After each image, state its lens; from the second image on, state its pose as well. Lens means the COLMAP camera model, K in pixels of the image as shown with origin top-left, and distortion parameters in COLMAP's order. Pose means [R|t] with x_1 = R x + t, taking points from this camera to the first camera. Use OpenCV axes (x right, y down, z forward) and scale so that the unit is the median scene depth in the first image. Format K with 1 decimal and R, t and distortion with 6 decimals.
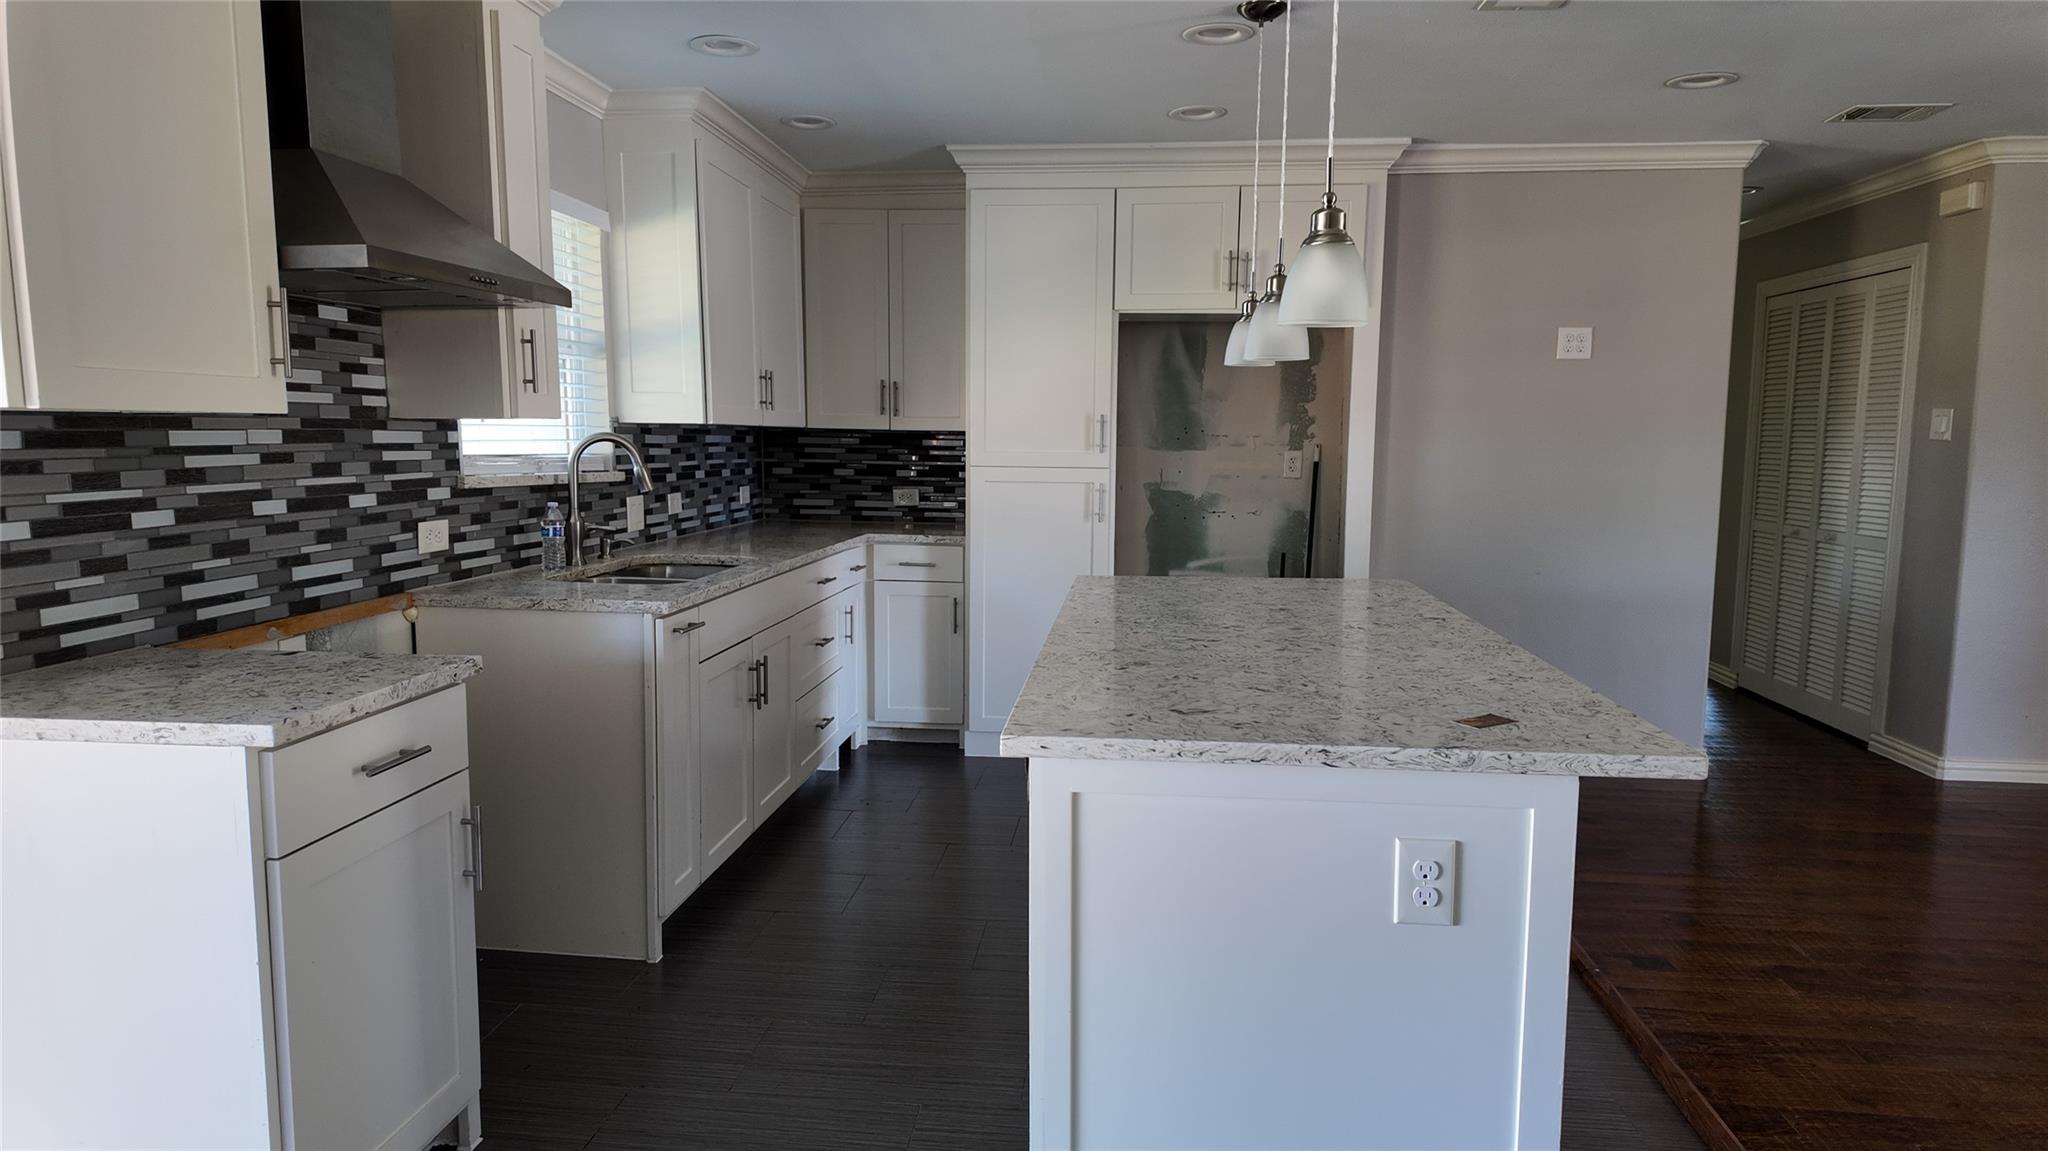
lens RADIAL K [[1200.2, 0, 1016.6], [0, 1200.2, 573.0], [0, 0, 1]] dist [0.113765, -0.137244]
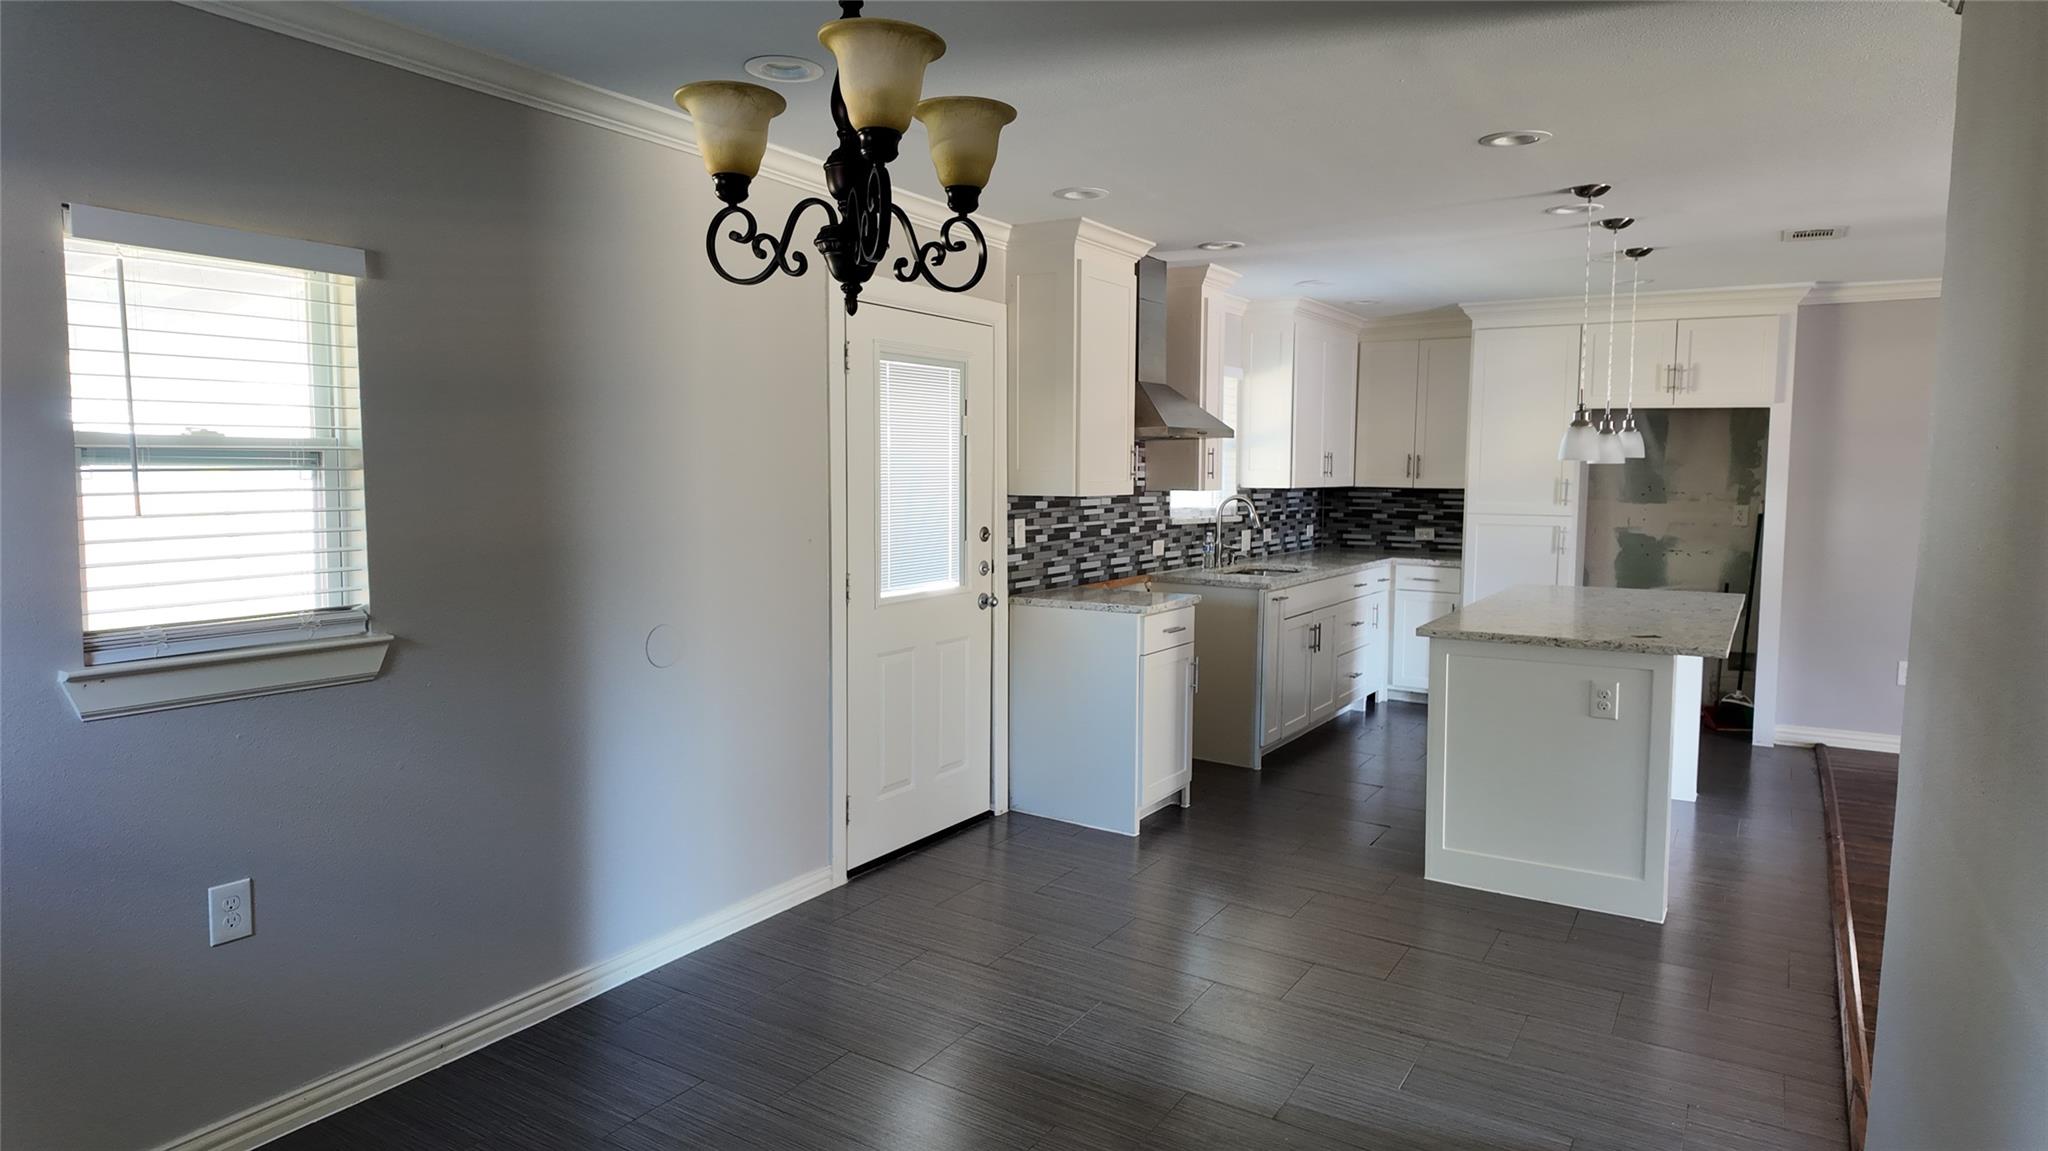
lens RADIAL K [[1200.2, 0, 1016.6], [0, 1200.2, 573.0], [0, 0, 1]] dist [0.113765, -0.137244]
pose [[0.898454, 0.036422, -0.437554, 0.133631], [-0.049752, 0.998580, -0.019038, 0.043559], [0.436239, 0.038874, 0.898991, -0.638783]]
